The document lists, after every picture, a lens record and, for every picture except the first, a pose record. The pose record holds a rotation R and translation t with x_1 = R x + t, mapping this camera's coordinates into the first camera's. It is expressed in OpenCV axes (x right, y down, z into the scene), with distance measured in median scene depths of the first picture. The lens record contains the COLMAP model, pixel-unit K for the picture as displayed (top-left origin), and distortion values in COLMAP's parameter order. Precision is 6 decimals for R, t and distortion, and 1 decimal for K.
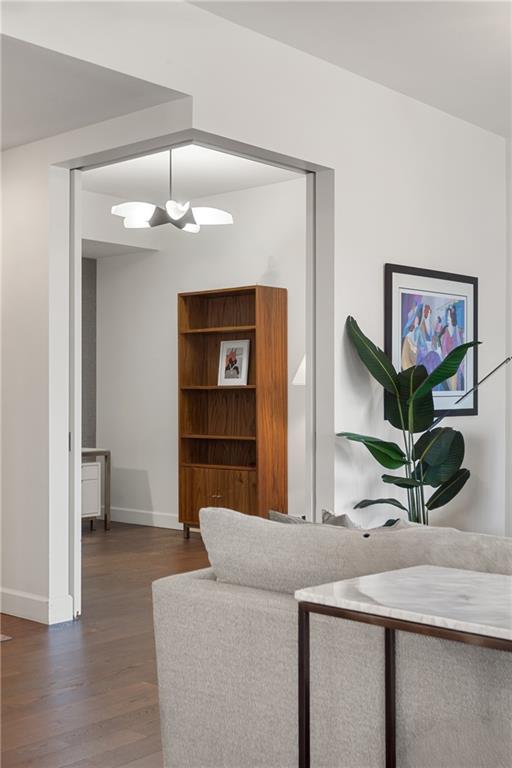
lens RADIAL K [[969.8, 0, 256.0], [0, 969.8, 384.0], [0, 0, 1]] dist [-0.001687, 0.004306]
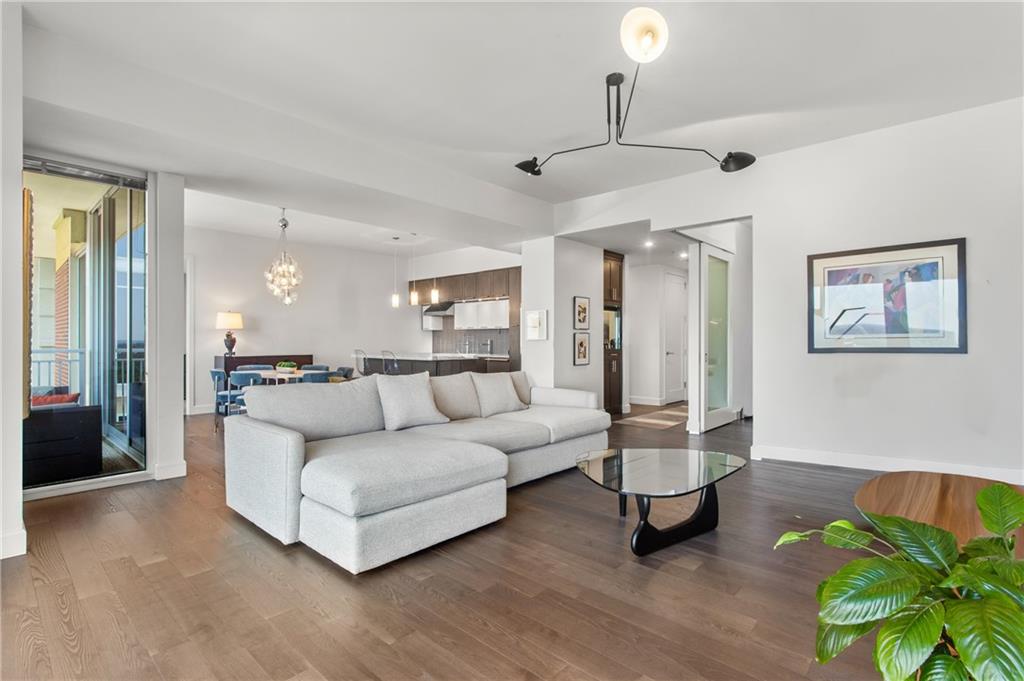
lens RADIAL K [[487.9, 0, 499.1], [0, 487.9, 340.9], [0, 0, 1]] dist [-0.001678, 0.001164]
pose [[-0.037056, 0.000900, -0.999313, 0.890349], [0.009143, 0.999958, 0.000562, 0.011763], [0.999271, -0.009116, -0.037063, 0.480066]]
